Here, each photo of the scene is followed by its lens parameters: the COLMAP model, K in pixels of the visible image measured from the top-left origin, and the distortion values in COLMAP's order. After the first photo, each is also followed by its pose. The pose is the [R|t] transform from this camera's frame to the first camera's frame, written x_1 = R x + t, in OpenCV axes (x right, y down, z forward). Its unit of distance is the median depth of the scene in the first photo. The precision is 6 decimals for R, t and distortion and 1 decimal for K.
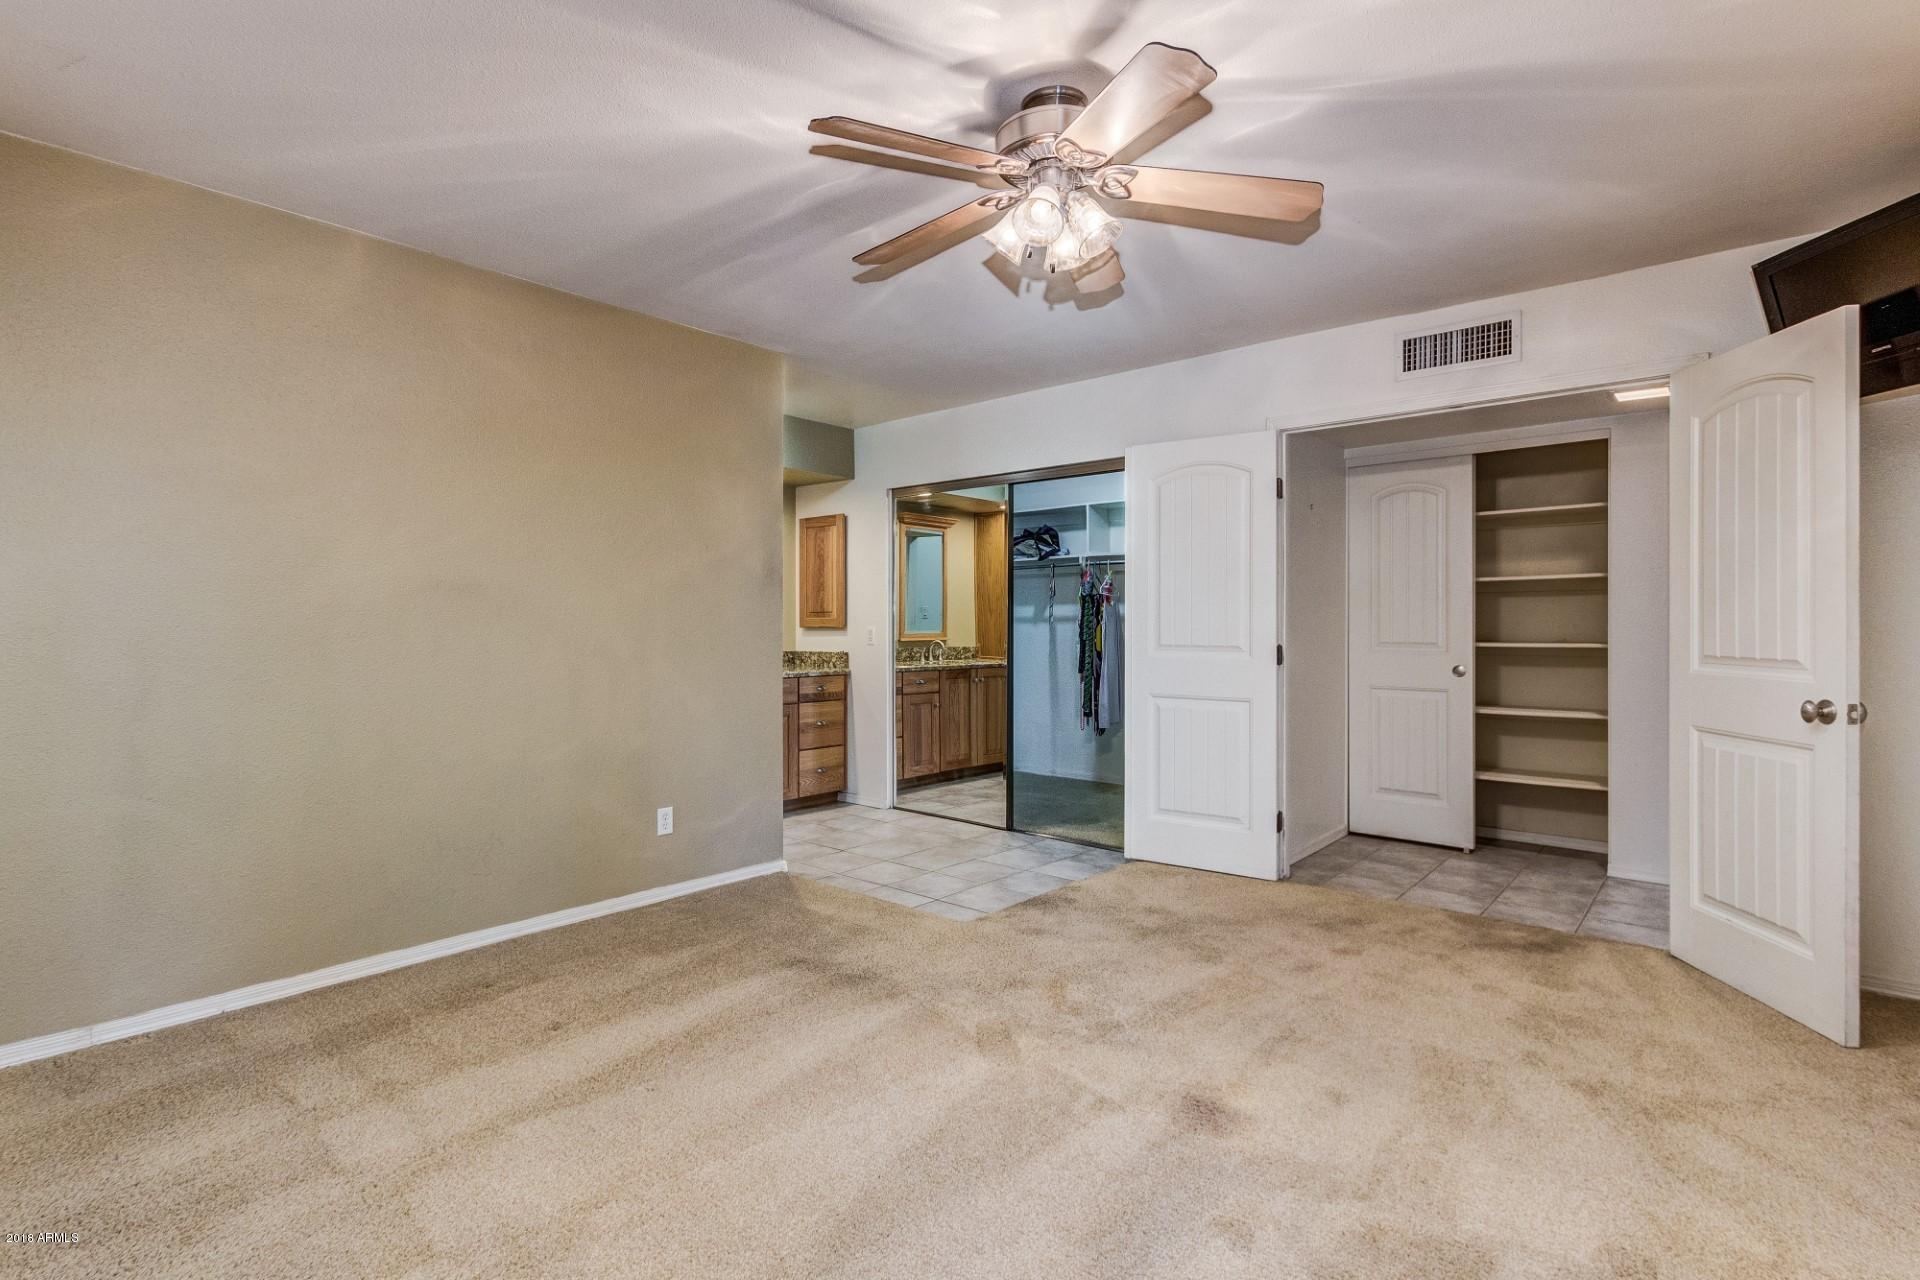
lens RADIAL K [[913.3, 0, 950.0], [0, 913.3, 629.1], [0, 0, 1]] dist [0.003782, 0.000126]
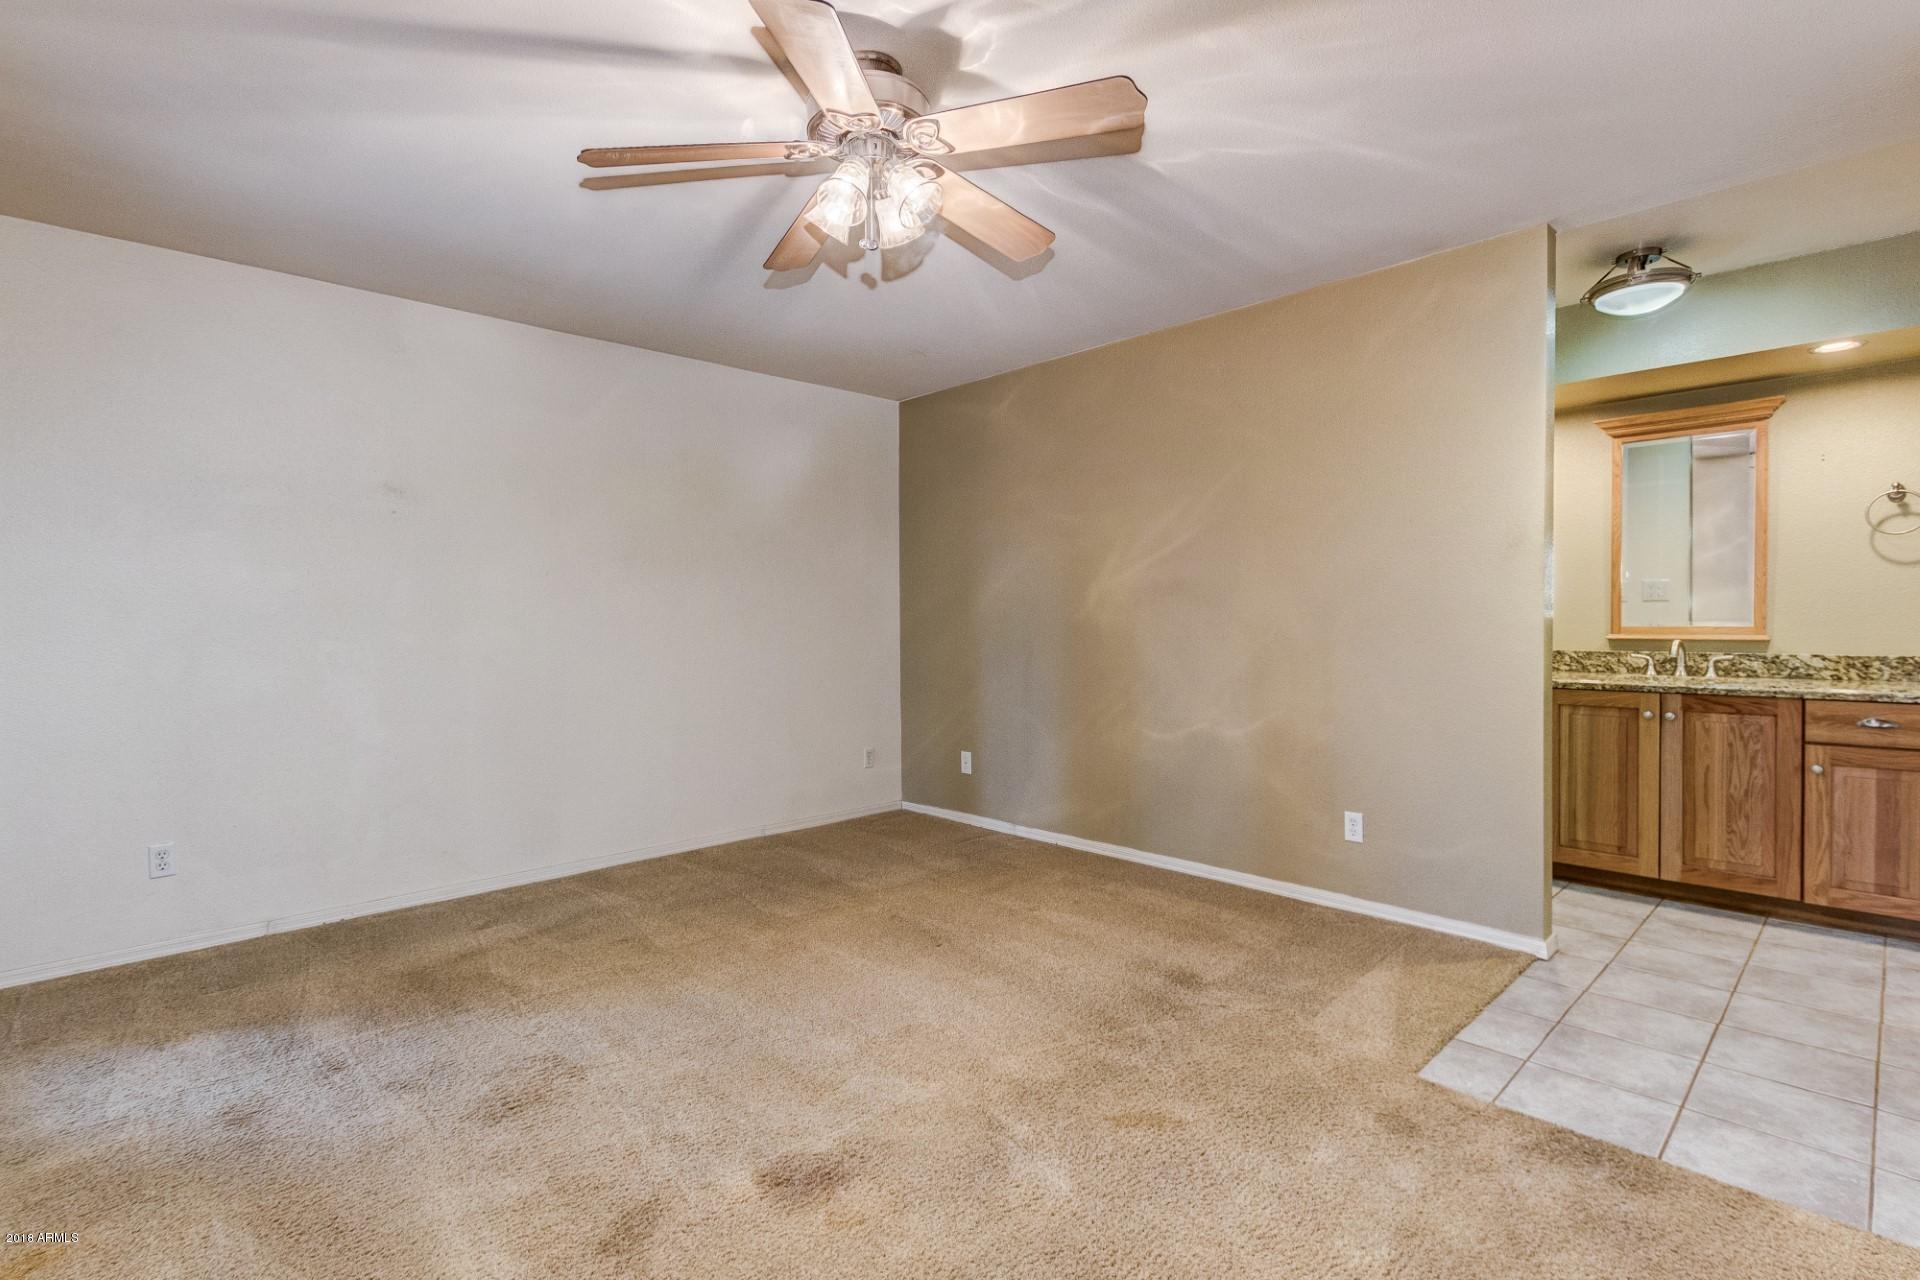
lens RADIAL K [[919.5, 0, 940.5], [0, 919.5, 638.2], [0, 0, 1]] dist [0.002126, -0.000265]
pose [[-0.102110, 0.030419, -0.994308, 0.724360], [0.007645, 0.999527, 0.029793, -0.011416], [0.994744, -0.004560, -0.102294, 0.767037]]
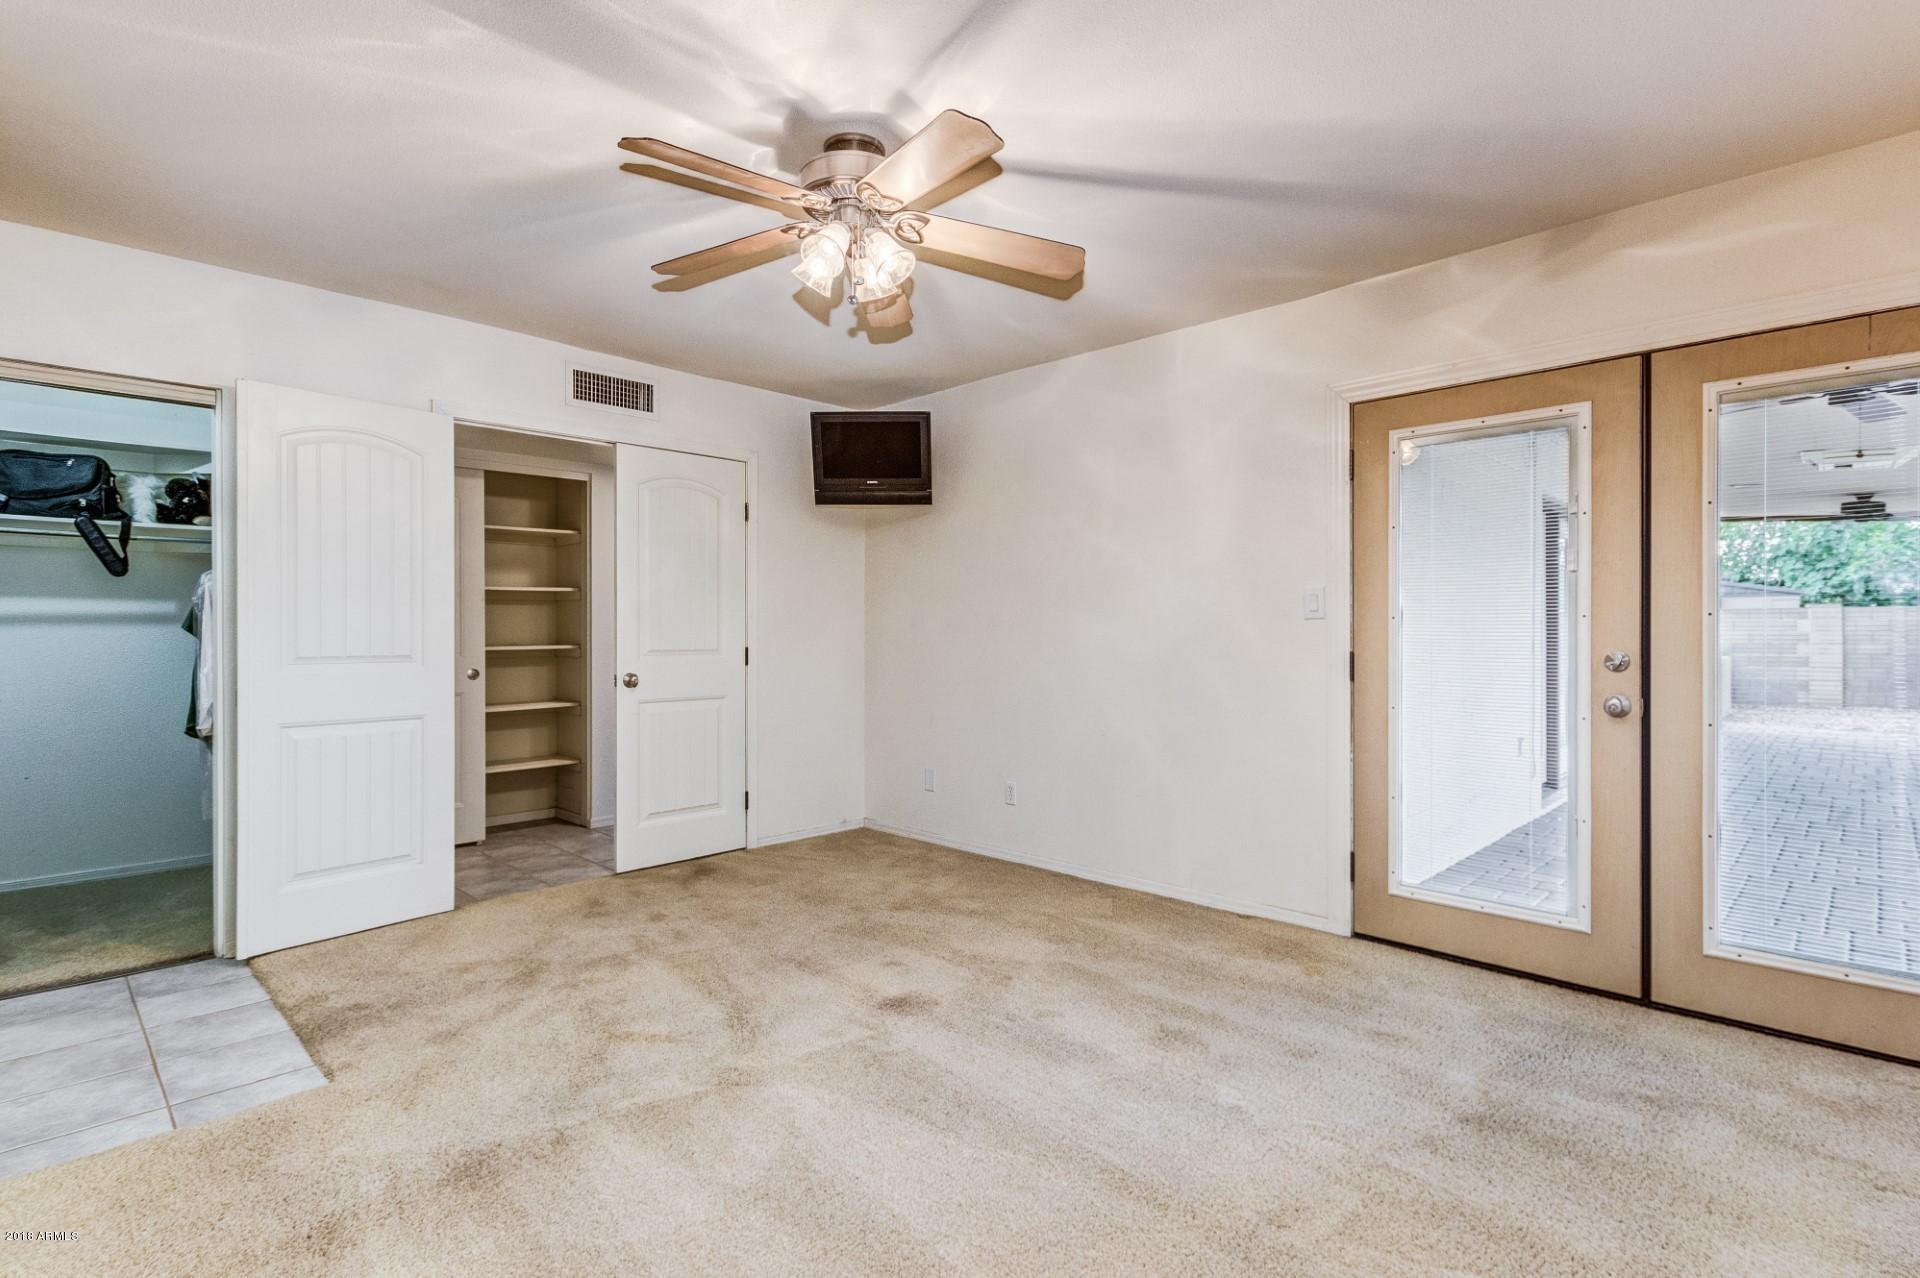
lens RADIAL K [[913.3, 0, 950.0], [0, 913.3, 628.1], [0, 0, 1]] dist [0.003782, 0.000126]
pose [[0.070512, 0.002232, 0.997508, -0.633047], [0.010701, 0.999938, -0.002994, 0.003184], [-0.997454, 0.010885, 0.070484, 0.532385]]
